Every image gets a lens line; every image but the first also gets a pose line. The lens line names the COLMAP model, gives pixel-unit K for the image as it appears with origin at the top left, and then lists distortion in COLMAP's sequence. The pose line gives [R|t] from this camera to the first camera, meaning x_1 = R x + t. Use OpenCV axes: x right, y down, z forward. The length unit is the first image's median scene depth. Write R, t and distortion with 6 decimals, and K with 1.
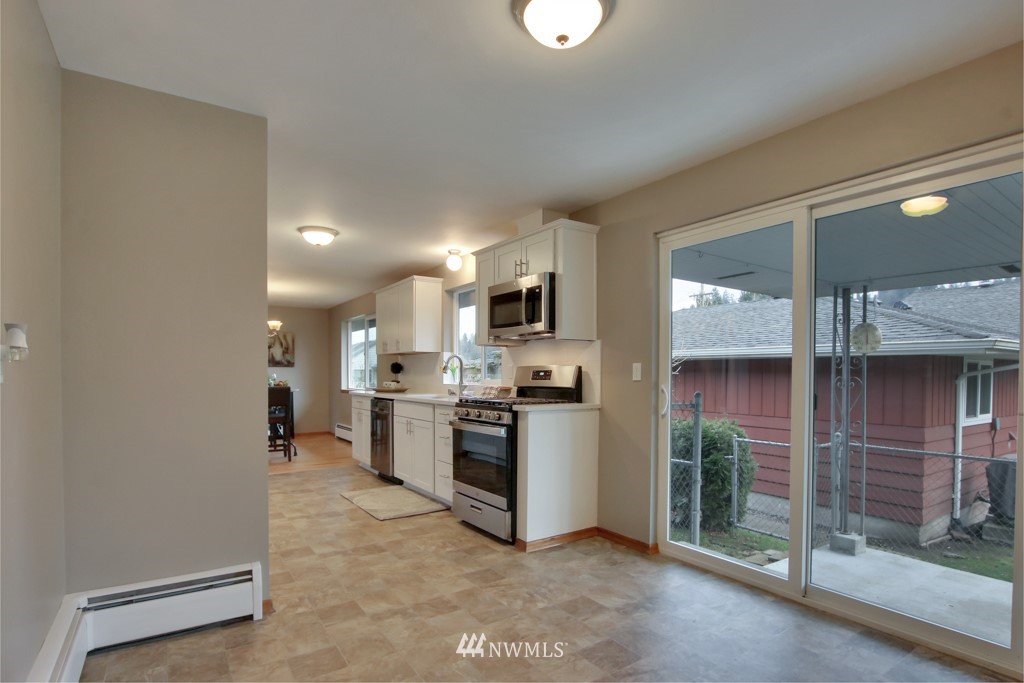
lens RADIAL K [[525.4, 0, 515.1], [0, 525.4, 383.2], [0, 0, 1]] dist [0.000359, -0.000001]
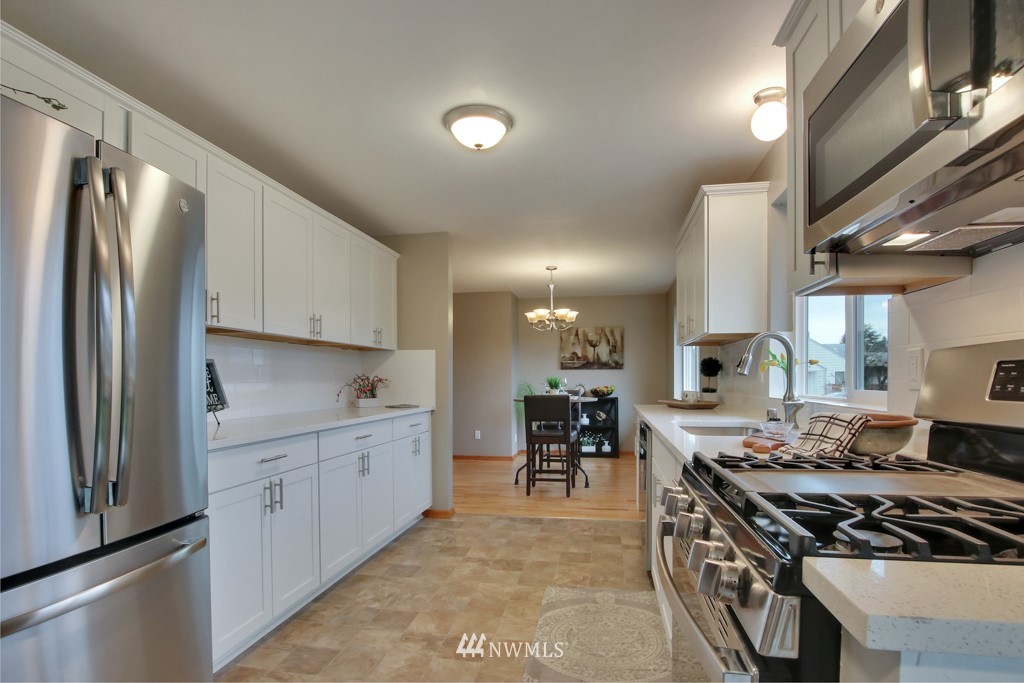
lens RADIAL K [[525.4, 0, 515.1], [0, 525.4, 383.2], [0, 0, 1]] dist [0.000359, -0.000001]
pose [[0.726921, 0.001997, -0.686718, 0.029728], [-0.006200, 0.999974, -0.003654, -0.009036], [0.686693, 0.006914, 0.726915, 0.530331]]
